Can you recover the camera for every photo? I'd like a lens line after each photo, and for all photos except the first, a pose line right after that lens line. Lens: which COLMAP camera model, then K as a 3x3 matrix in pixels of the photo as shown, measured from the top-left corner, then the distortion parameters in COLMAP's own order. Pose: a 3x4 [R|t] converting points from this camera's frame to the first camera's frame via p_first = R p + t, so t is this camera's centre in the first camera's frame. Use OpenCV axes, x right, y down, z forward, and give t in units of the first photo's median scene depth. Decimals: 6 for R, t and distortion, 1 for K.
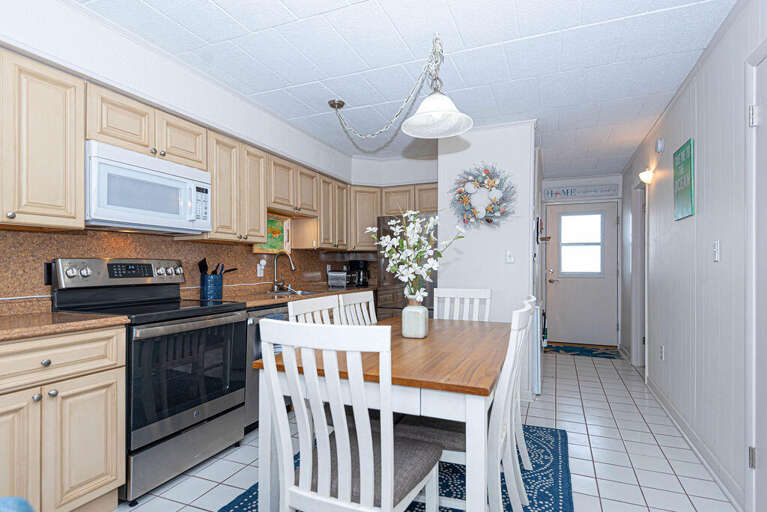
lens RADIAL K [[412.9, 0, 381.4], [0, 412.9, 264.0], [0, 0, 1]] dist [0.015214, -0.006601]
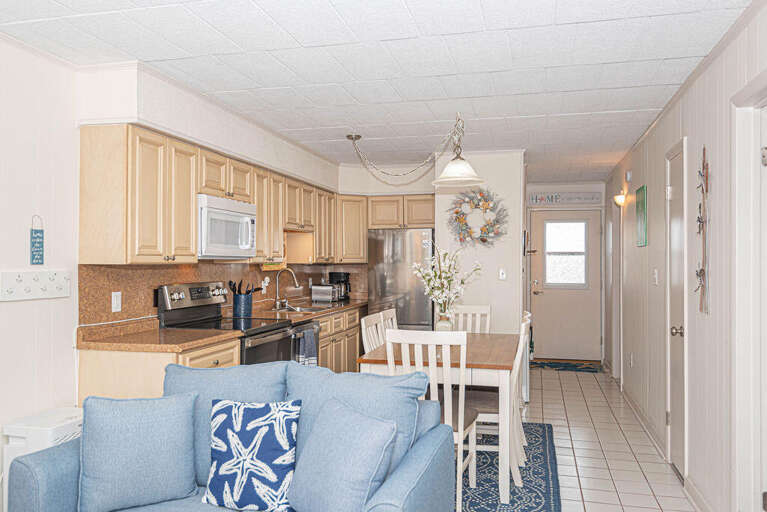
lens RADIAL K [[715.8, 0, 358.1], [0, 715.8, 237.3], [0, 0, 1]] dist [-0.013458, -0.007437]
pose [[0.987344, 0.006660, 0.158450, -0.457672], [-0.003993, 0.999845, -0.017143, -0.102898], [-0.158540, 0.016293, 0.987218, -1.002551]]
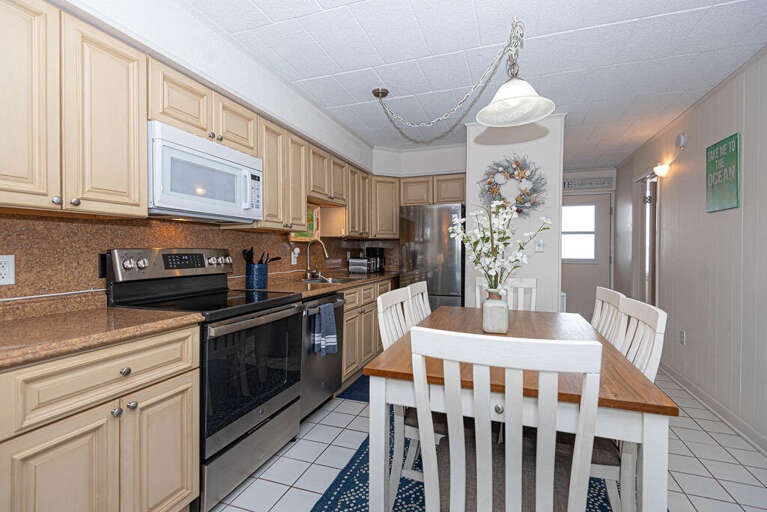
lens RADIAL K [[365.0, 0, 363.5], [0, 365.0, 251.0], [0, 0, 1]] dist [0.018582, -0.007655]
pose [[0.998855, 0.002886, 0.047757, -0.220971], [-0.003400, 0.999937, 0.010693, -0.016684], [-0.047724, -0.010843, 0.998802, 0.132855]]
